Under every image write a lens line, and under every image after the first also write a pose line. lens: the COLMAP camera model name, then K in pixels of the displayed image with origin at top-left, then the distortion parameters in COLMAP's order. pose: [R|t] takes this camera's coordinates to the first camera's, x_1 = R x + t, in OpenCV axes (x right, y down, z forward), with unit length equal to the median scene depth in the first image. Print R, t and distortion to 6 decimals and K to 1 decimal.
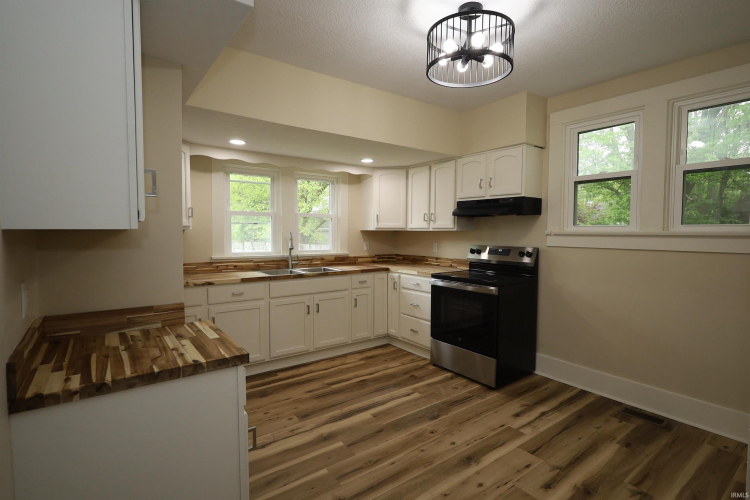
lens RADIAL K [[372.2, 0, 377.2], [0, 372.2, 249.4], [0, 0, 1]] dist [-0.002784, -0.000296]
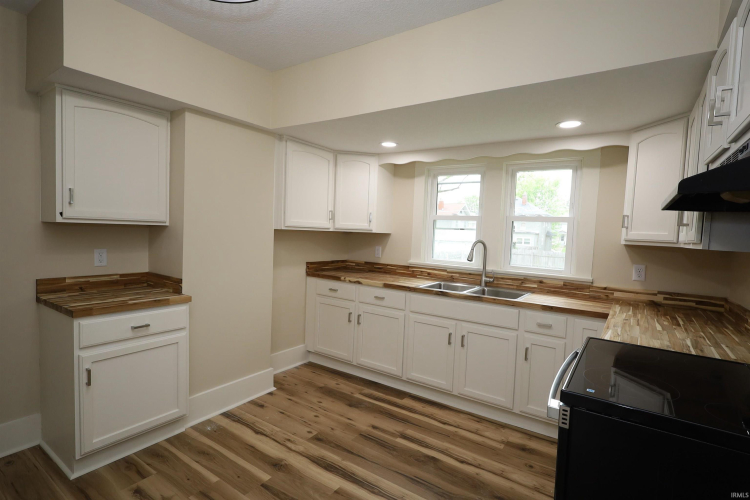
lens RADIAL K [[372.2, 0, 377.2], [0, 372.2, 249.4], [0, 0, 1]] dist [-0.002784, -0.000296]
pose [[0.324947, 0.056409, -0.944048, 0.490985], [-0.090017, 0.995532, 0.028501, -0.032633], [0.941438, 0.075719, 0.328573, 0.588747]]
